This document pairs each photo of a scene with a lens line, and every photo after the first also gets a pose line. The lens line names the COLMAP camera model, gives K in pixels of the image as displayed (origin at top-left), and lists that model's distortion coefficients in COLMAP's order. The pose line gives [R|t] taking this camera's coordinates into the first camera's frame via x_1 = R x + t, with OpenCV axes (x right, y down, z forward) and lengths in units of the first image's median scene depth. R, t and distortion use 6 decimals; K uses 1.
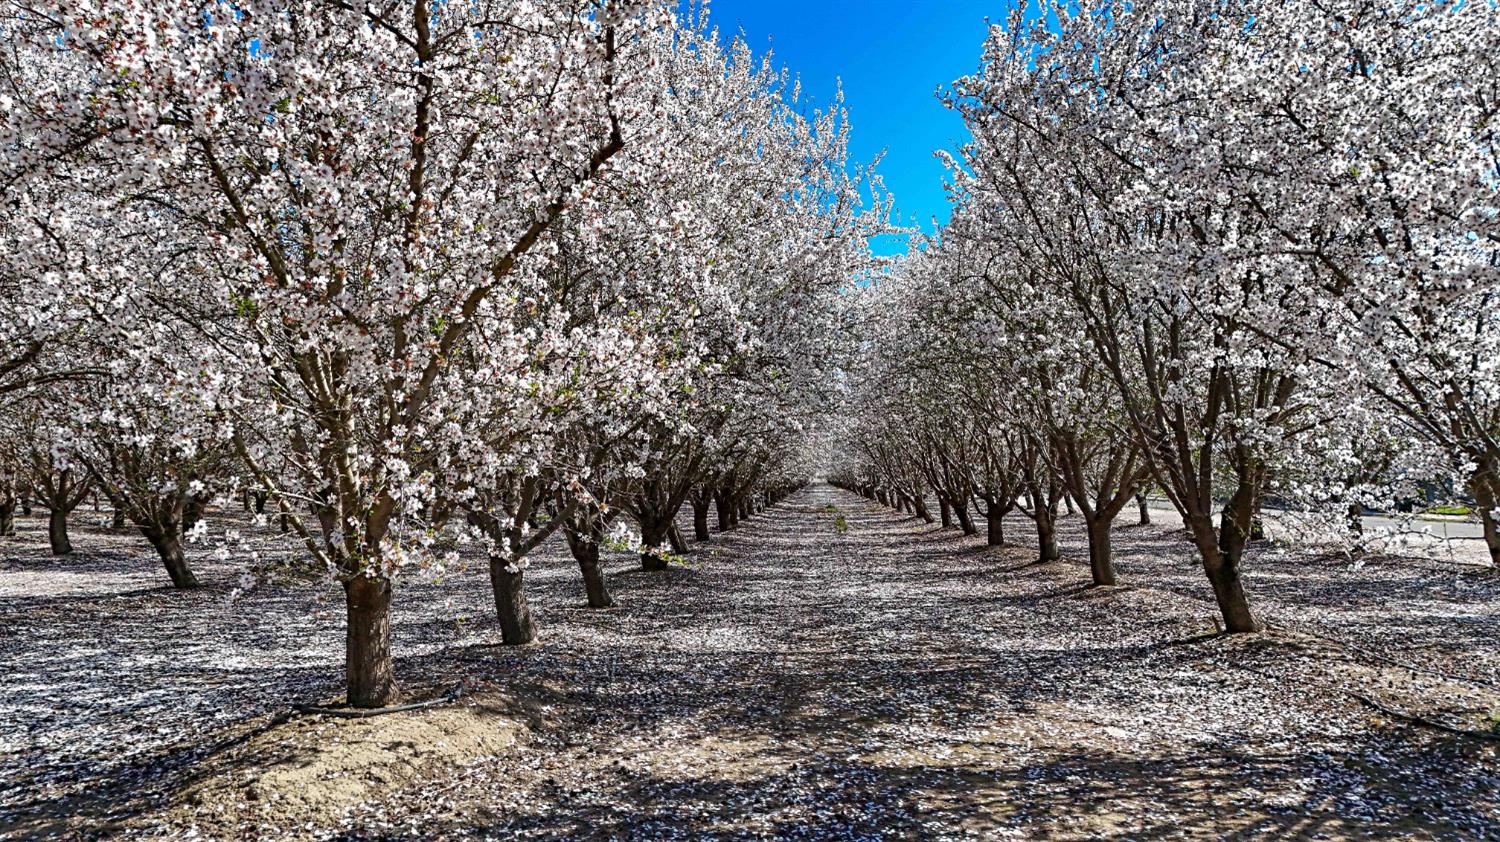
lens RADIAL K [[1096.1, 0, 745.1], [0, 1096.1, 415.3], [0, 0, 1]] dist [0.078243, -0.065984]
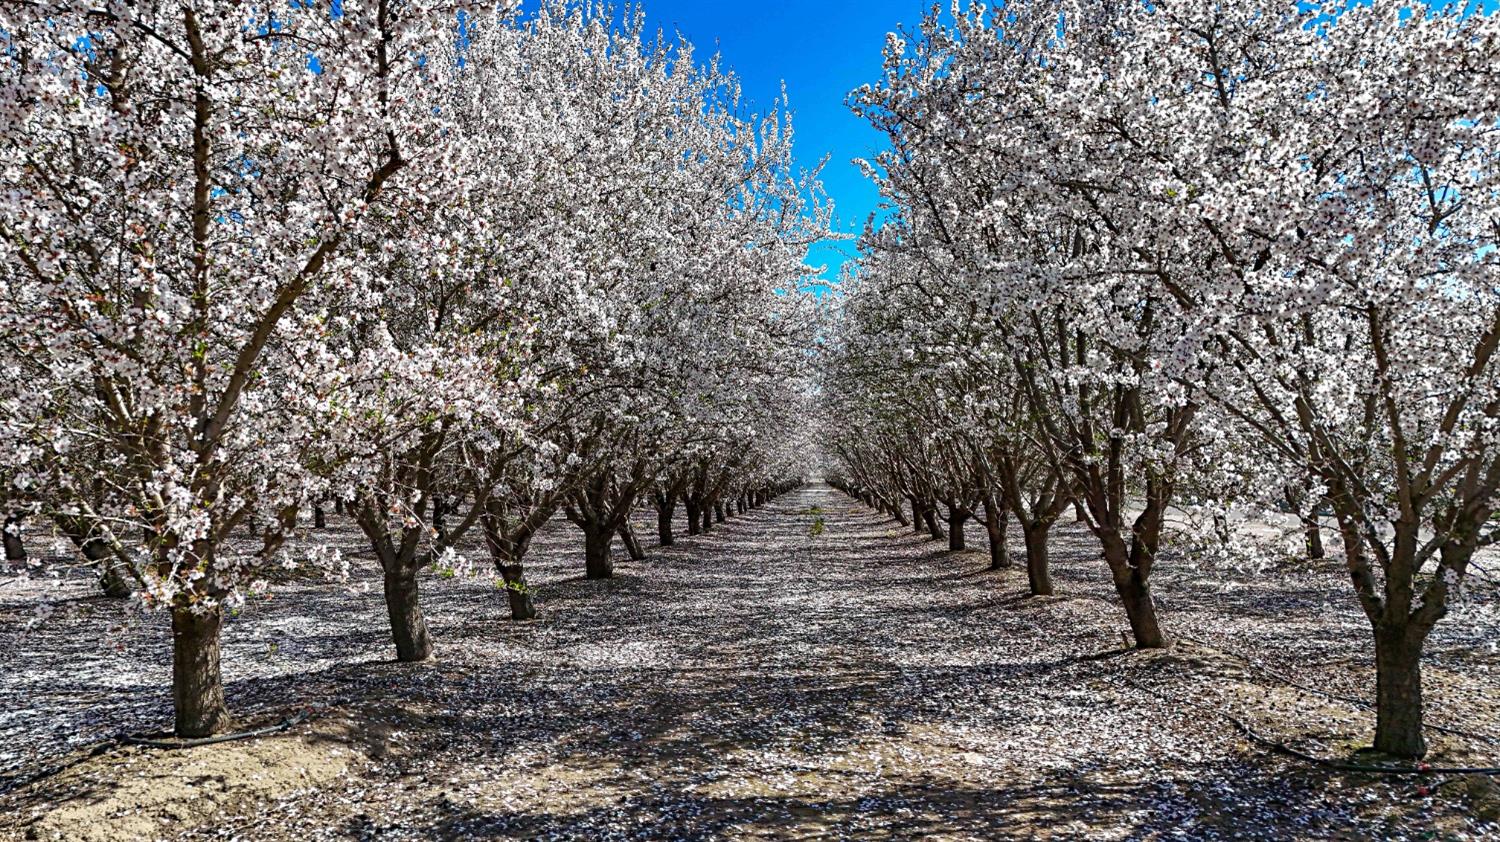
lens RADIAL K [[1096.1, 0, 745.7], [0, 1096.1, 416.2], [0, 0, 1]] dist [0.078243, -0.065984]
pose [[0.999999, 0.001084, -0.001038, 0.099980], [-0.001083, 0.999998, 0.001715, -0.013566], [0.001040, -0.001714, 0.999998, 0.016827]]
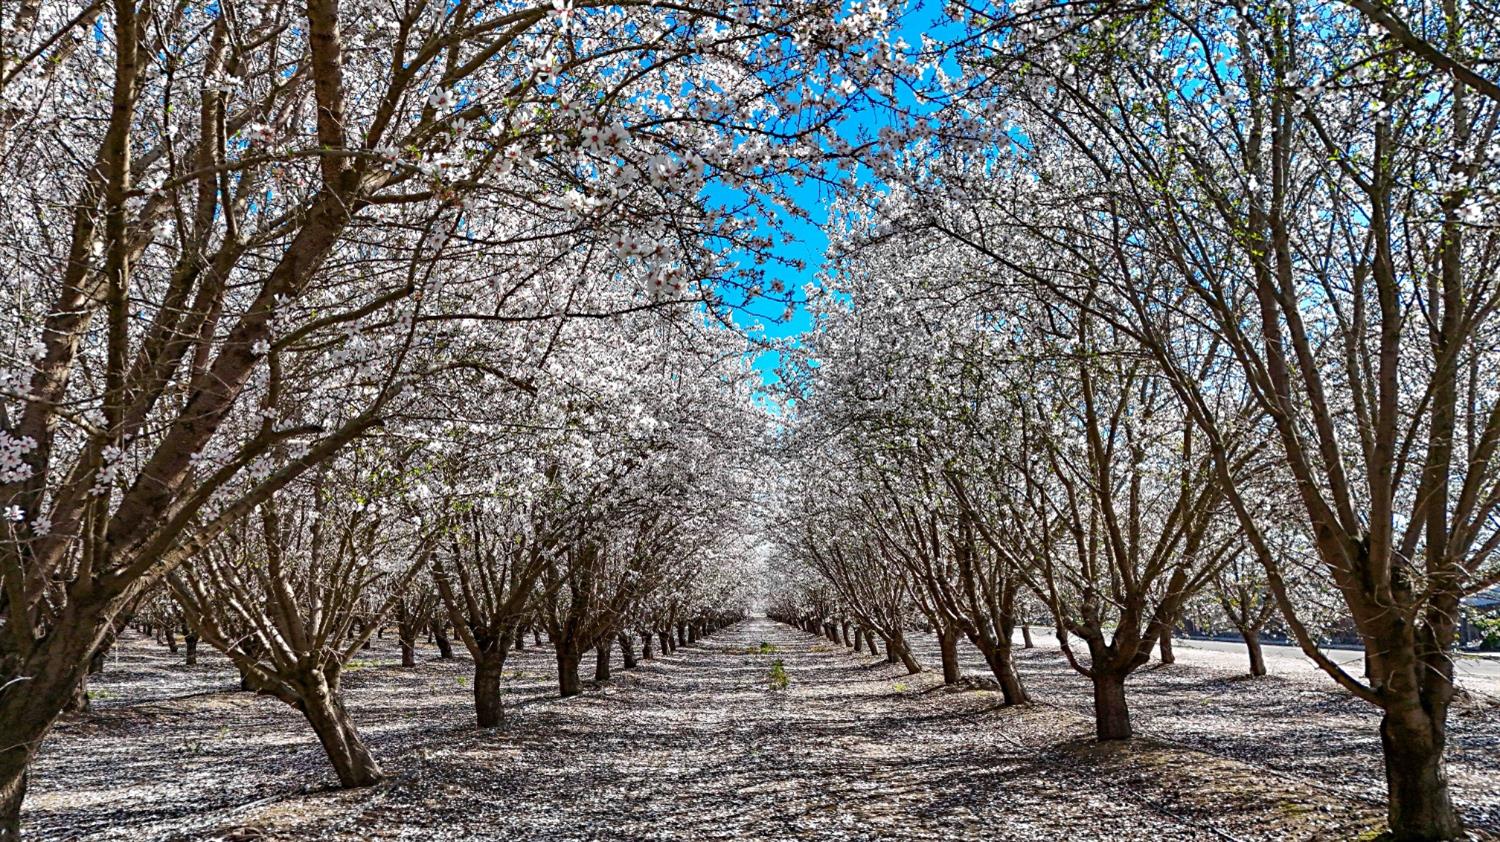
lens RADIAL K [[1096.1, 0, 746.0], [0, 1096.1, 419.9], [0, 0, 1]] dist [0.078243, -0.065984]
pose [[0.998501, 0.006413, 0.054365, 0.141460], [-0.000029, 0.993177, -0.116620, 0.110110], [-0.054742, 0.116443, 0.991688, 1.461651]]
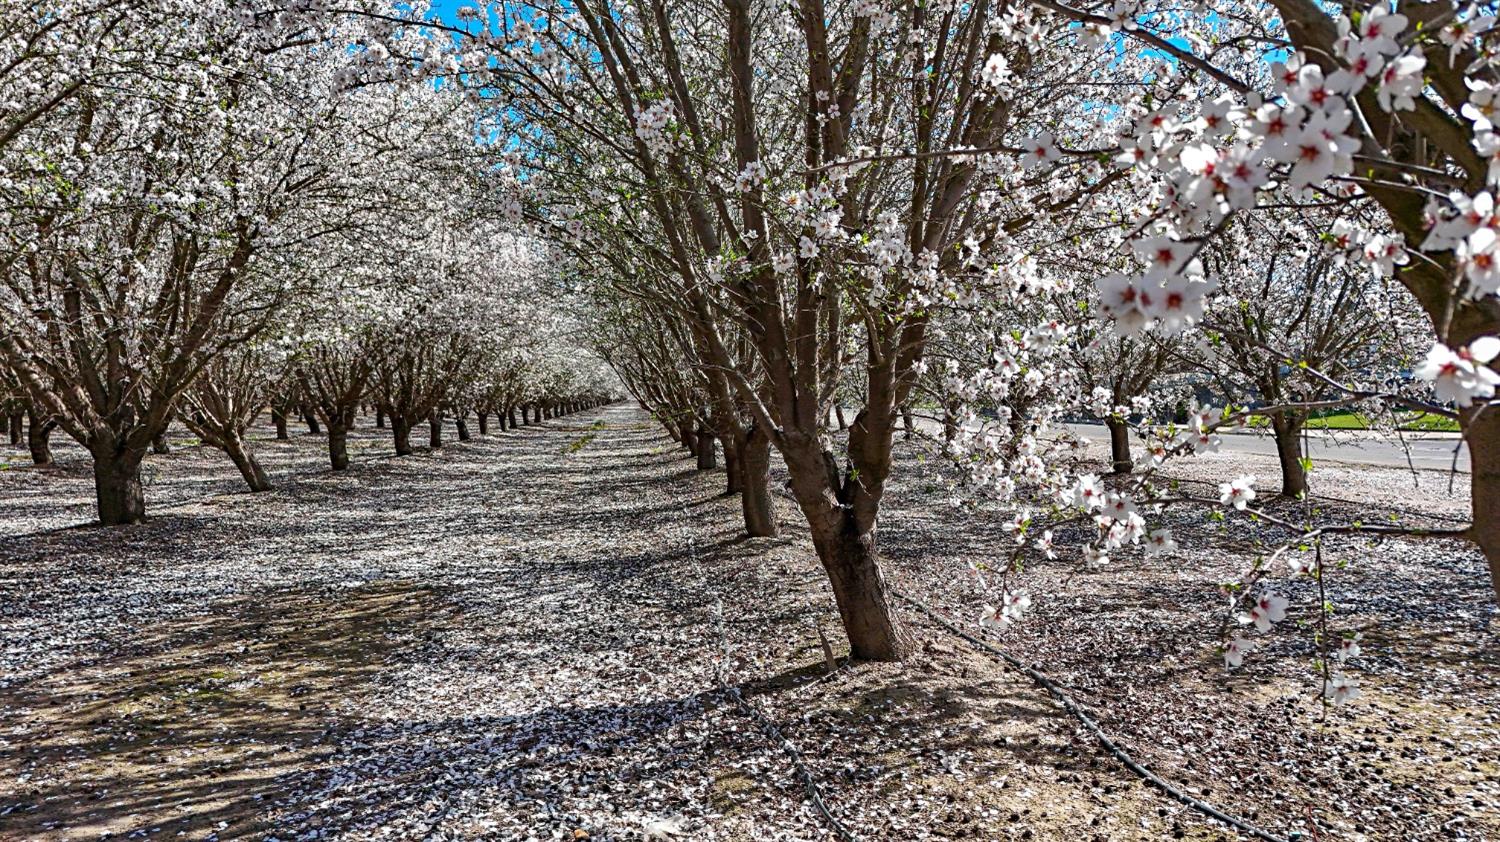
lens RADIAL K [[1096.1, 0, 743.4], [0, 1096.1, 417.3], [0, 0, 1]] dist [0.078243, -0.065984]
pose [[0.987364, -0.005577, 0.158373, 0.349576], [-0.006608, 0.997063, 0.076303, 0.050516], [-0.158333, -0.076386, 0.984427, 0.587922]]
